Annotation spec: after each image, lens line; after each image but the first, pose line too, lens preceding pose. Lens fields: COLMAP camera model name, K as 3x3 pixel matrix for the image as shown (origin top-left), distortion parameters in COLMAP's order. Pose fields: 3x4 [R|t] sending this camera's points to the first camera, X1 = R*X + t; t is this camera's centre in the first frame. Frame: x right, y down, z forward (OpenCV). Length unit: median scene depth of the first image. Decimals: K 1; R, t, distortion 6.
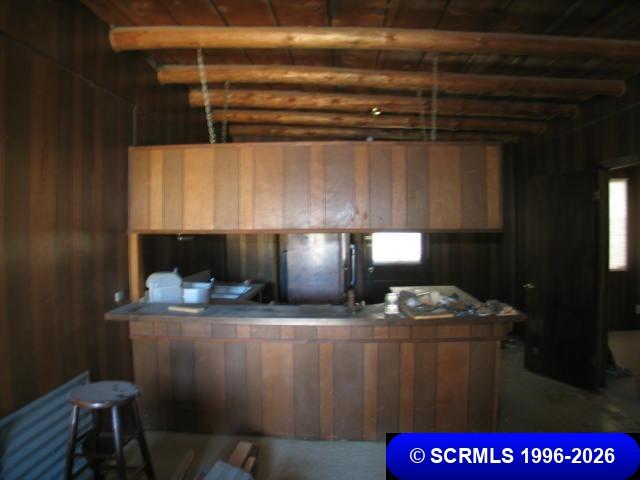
lens RADIAL K [[463.1, 0, 320.0], [0, 463.1, 240.0], [0, 0, 1]] dist [-0.194270, 0.058589]
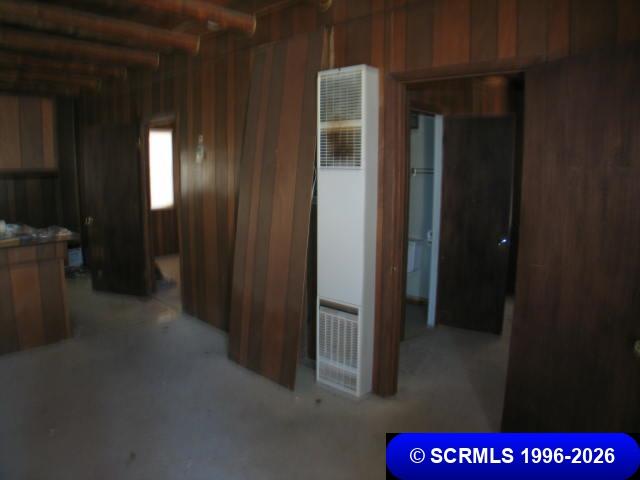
lens RADIAL K [[463.1, 0, 320.0], [0, 463.1, 240.0], [0, 0, 1]] dist [-0.194270, 0.058589]
pose [[0.629737, -0.100940, 0.770222, -0.067580], [0.015096, 0.992925, 0.117782, 0.038861], [-0.776661, -0.062545, 0.626806, -0.300975]]
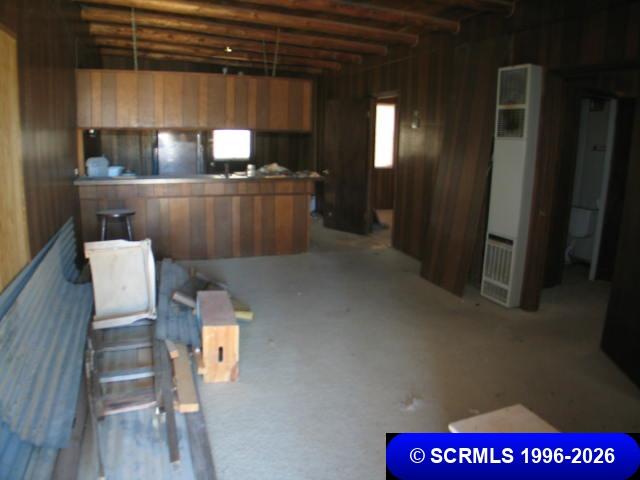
lens RADIAL K [[463.1, 0, 320.0], [0, 463.1, 240.0], [0, 0, 1]] dist [-0.194270, 0.058589]
pose [[0.911908, -0.055144, 0.406672, -0.298319], [-0.020313, 0.983652, 0.178931, 0.071969], [-0.409891, -0.171429, 0.895880, -0.655067]]
